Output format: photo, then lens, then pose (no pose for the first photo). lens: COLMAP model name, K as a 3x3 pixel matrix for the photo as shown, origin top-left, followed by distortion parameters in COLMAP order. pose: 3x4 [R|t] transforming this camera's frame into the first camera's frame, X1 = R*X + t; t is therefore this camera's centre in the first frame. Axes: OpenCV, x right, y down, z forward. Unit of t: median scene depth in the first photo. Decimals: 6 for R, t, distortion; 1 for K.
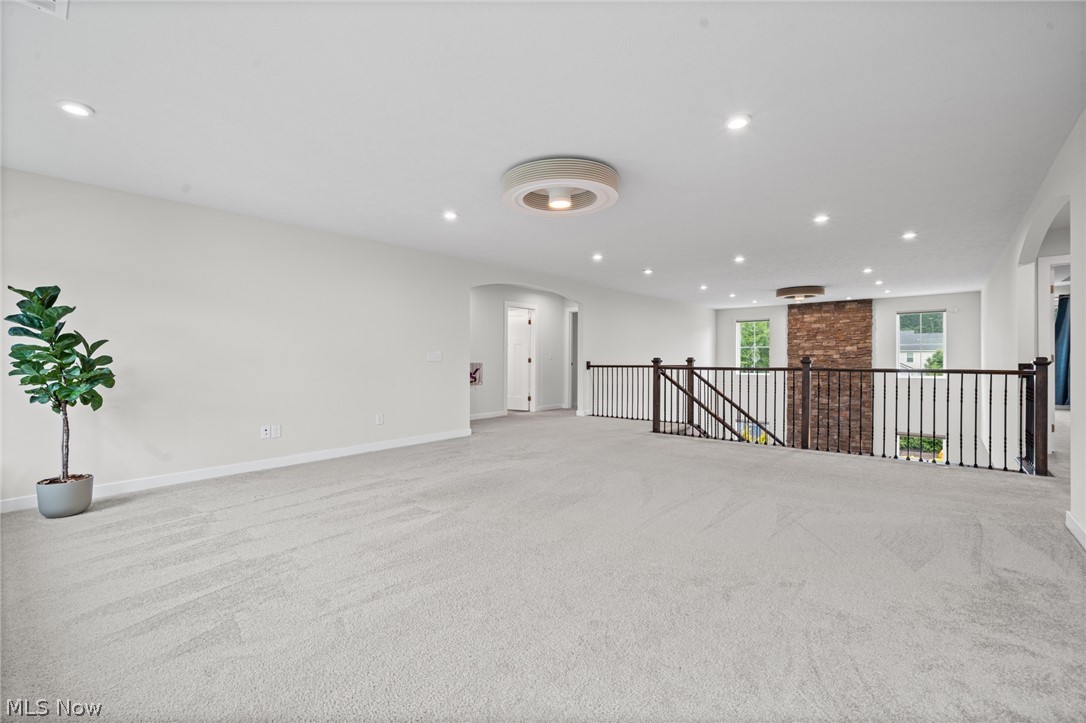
lens RADIAL K [[466.2, 0, 543.0], [0, 466.2, 361.5], [0, 0, 1]] dist [0.001006, 0.000082]
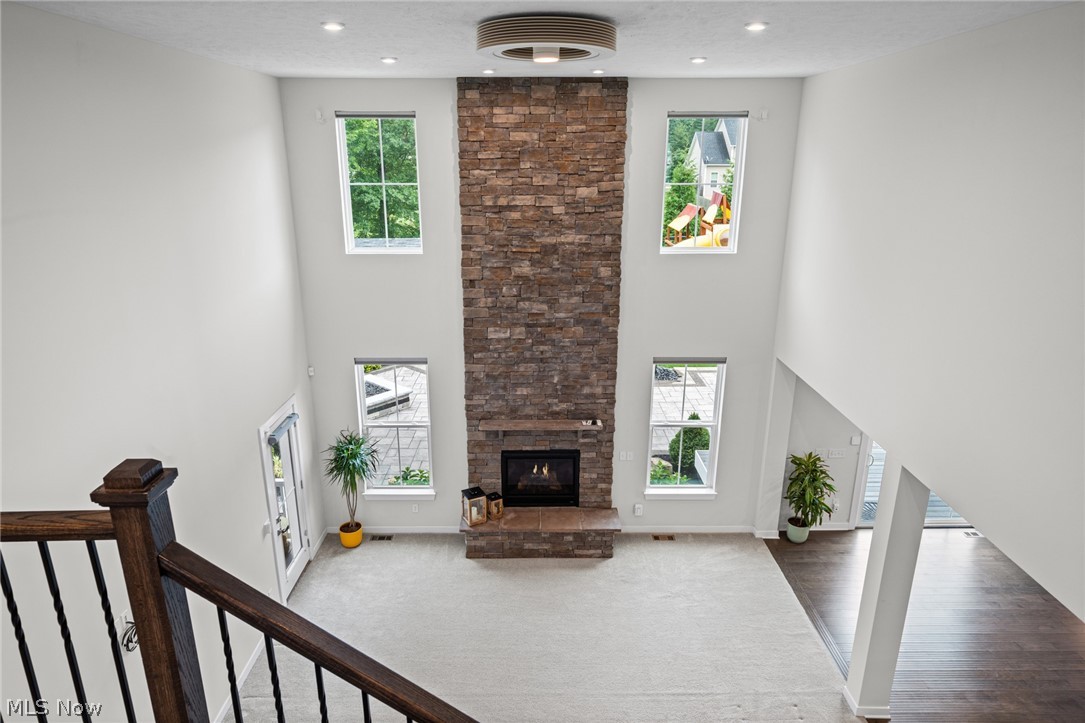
lens RADIAL K [[660.5, 0, 542.5], [0, 660.5, 361.5], [0, 0, 1]] dist [0.000426, 0.000169]
pose [[0.757858, -0.191091, 0.623808, 0.187223], [0.002103, 0.956855, 0.290558, -0.055355], [-0.652417, -0.218889, 0.725562, 0.506299]]
